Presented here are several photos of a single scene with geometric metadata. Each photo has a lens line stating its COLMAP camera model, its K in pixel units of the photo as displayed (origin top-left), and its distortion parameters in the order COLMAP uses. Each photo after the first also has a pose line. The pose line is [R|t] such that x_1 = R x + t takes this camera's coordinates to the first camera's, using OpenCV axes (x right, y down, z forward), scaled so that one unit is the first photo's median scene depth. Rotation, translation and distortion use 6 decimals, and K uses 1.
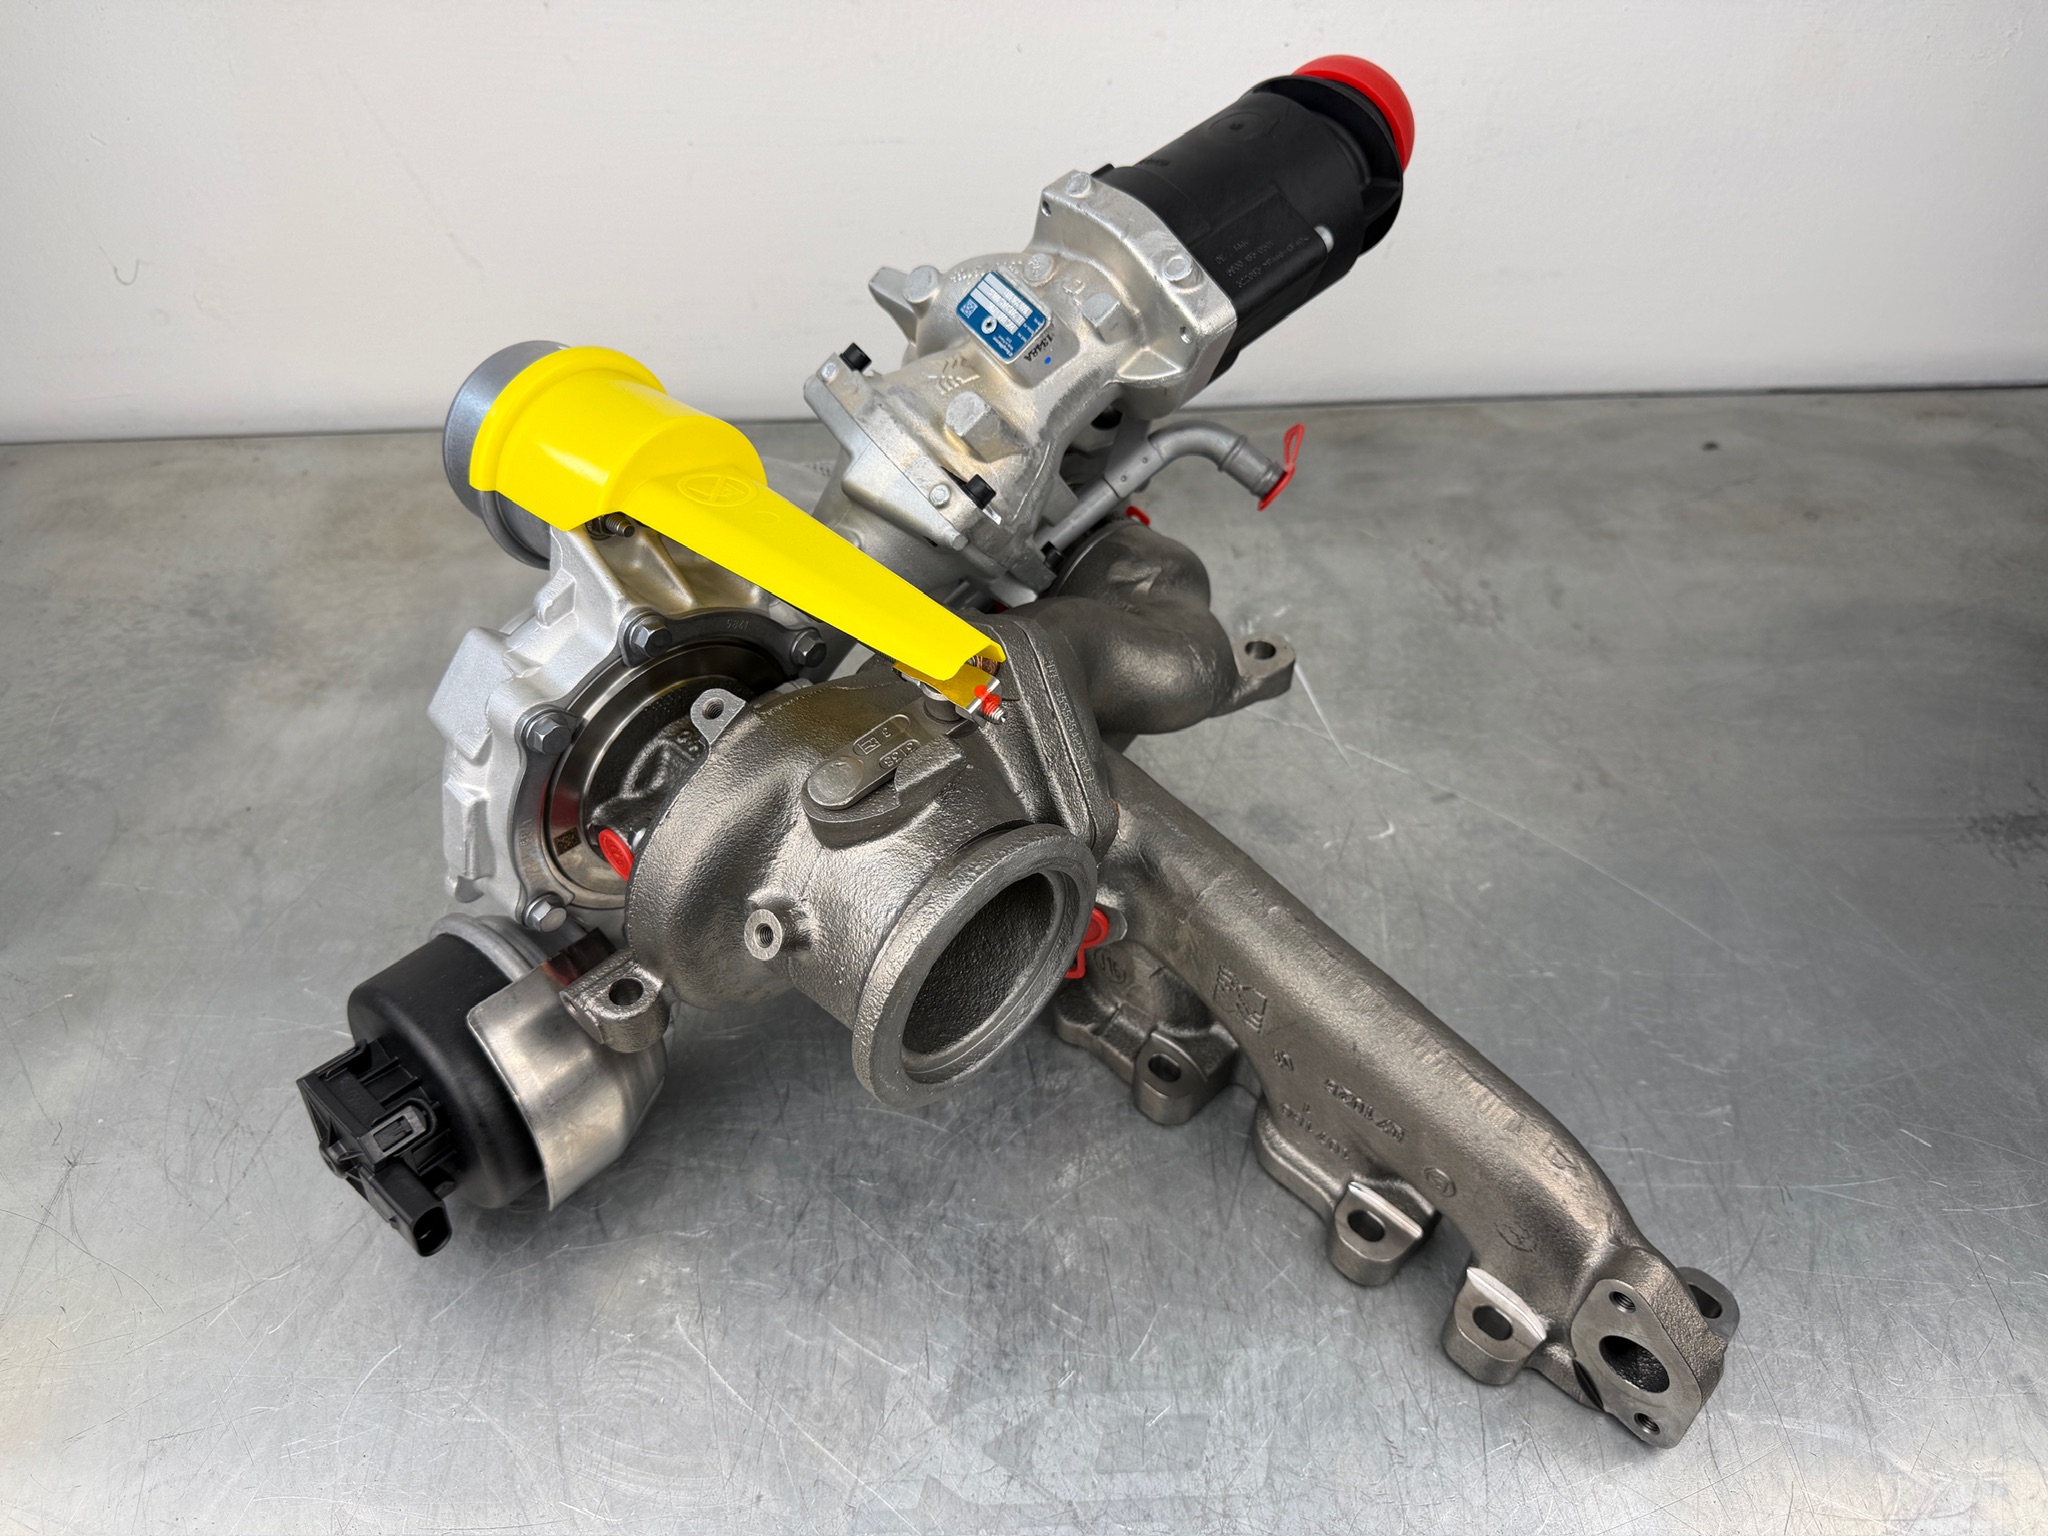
lens RADIAL K [[1423.2, 0, 1014.2], [0, 1423.2, 761.2], [0, 0, 1]] dist [0.034313, -0.067985]
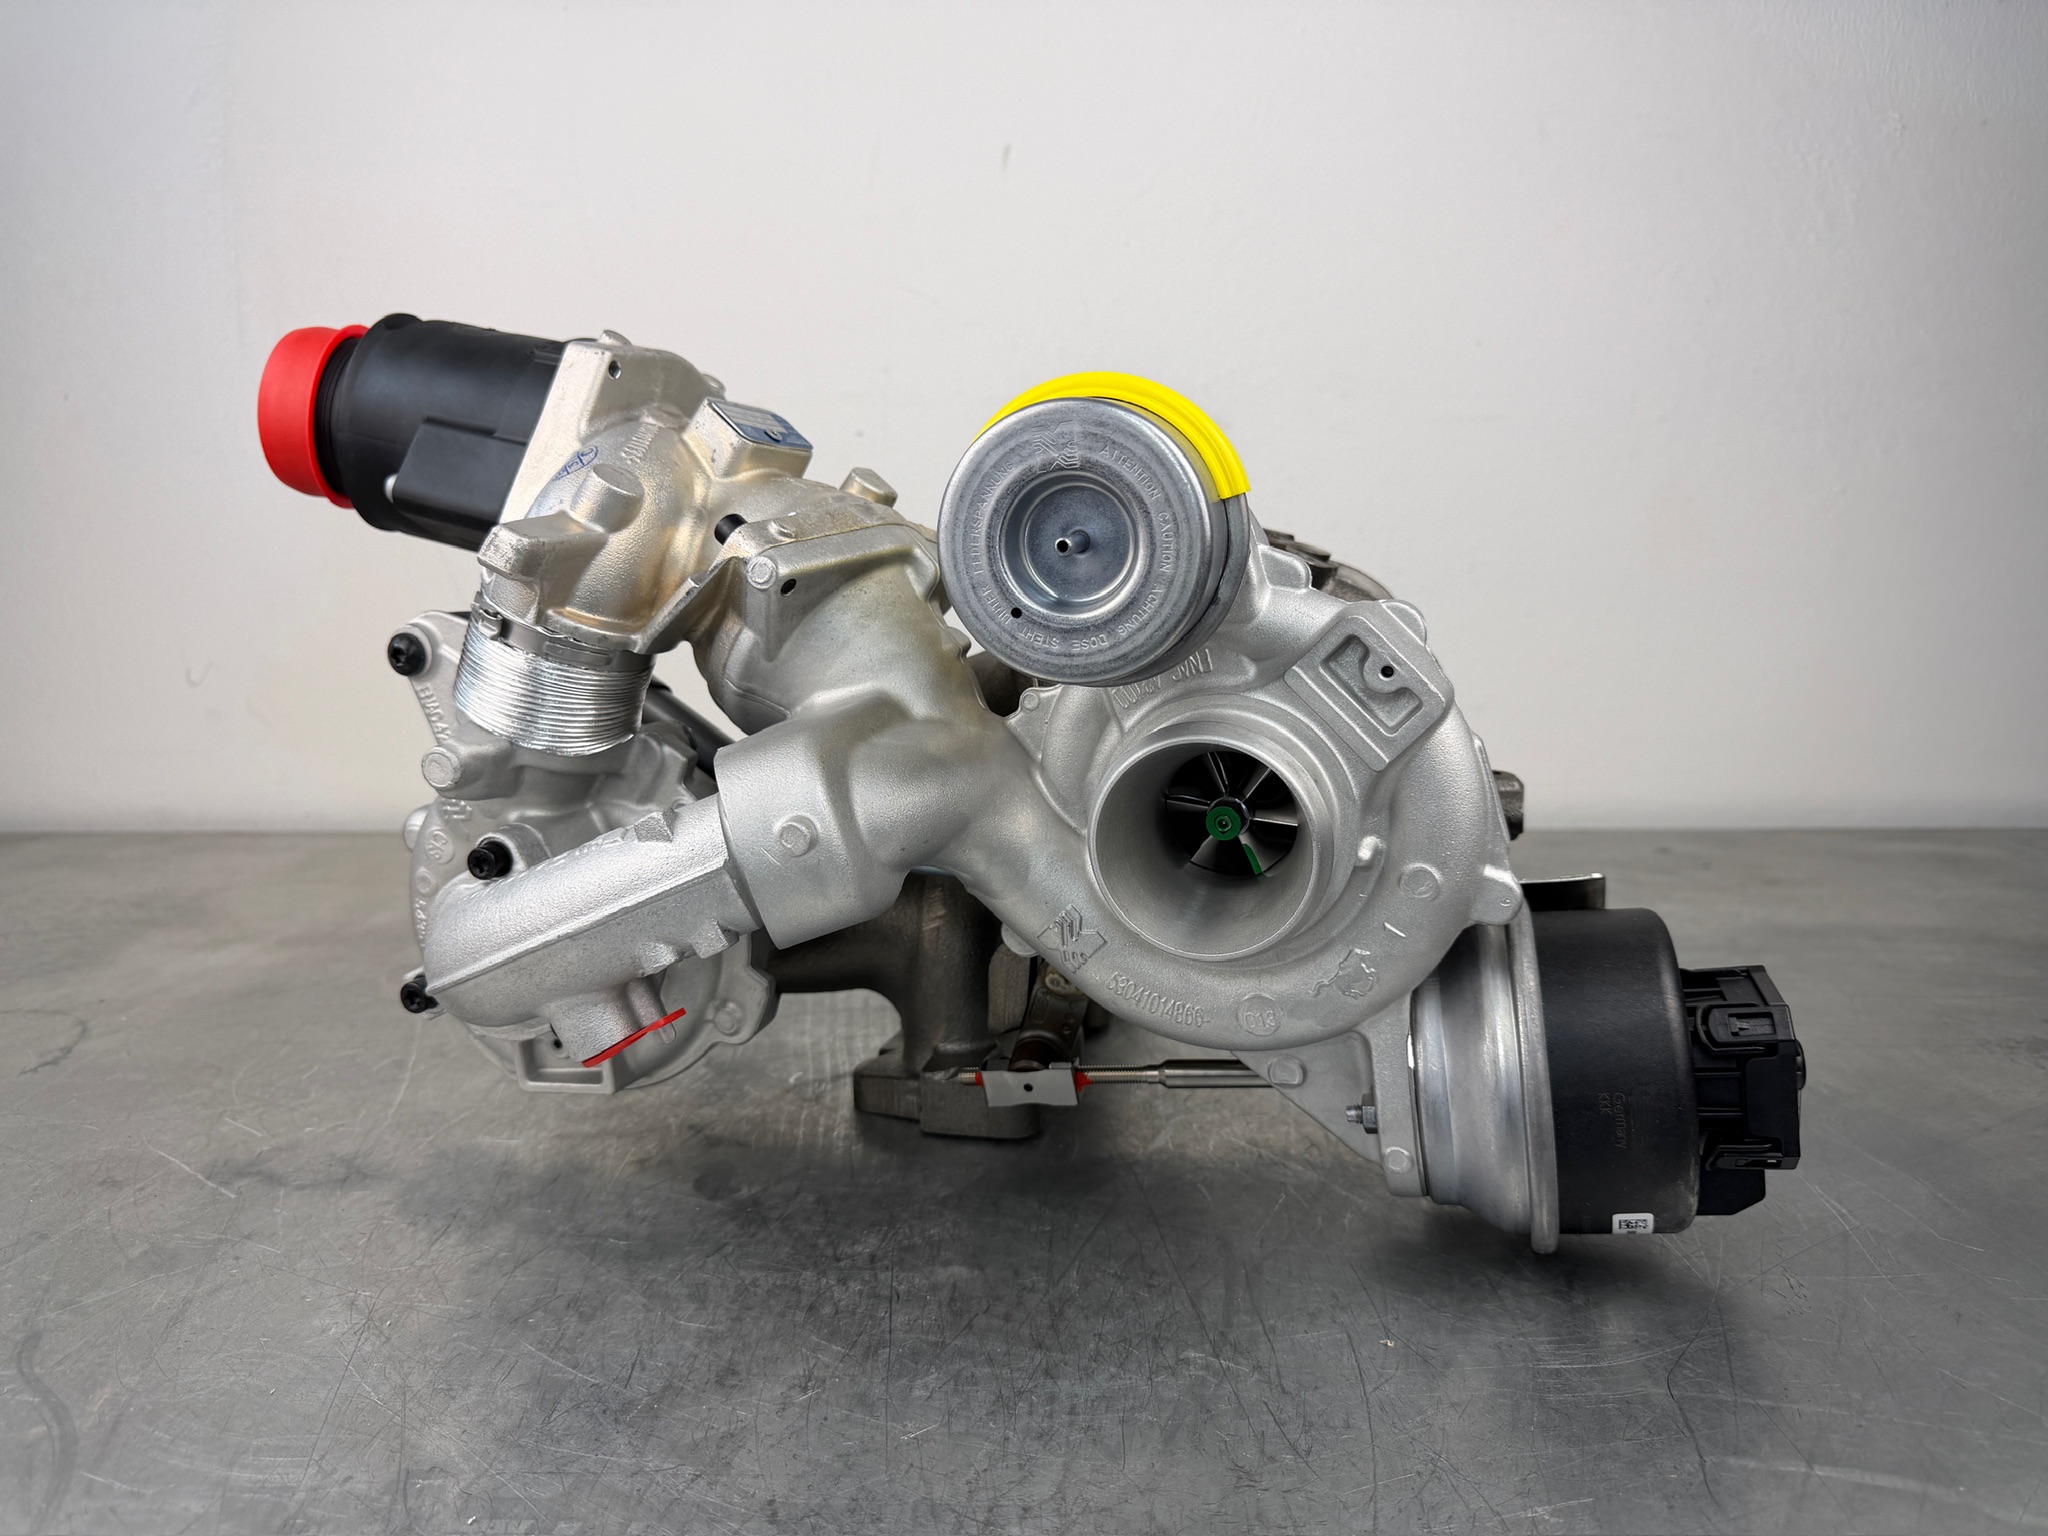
lens RADIAL K [[1470.9, 0, 1025.6], [0, 1470.9, 769.4], [0, 0, 1]] dist [-0.030662, 0.012019]
pose [[0.997607, 0.010365, -0.068362, 0.135662], [-0.048003, 0.815423, -0.576871, 0.411106], [0.049764, 0.578772, 0.813969, 0.140080]]
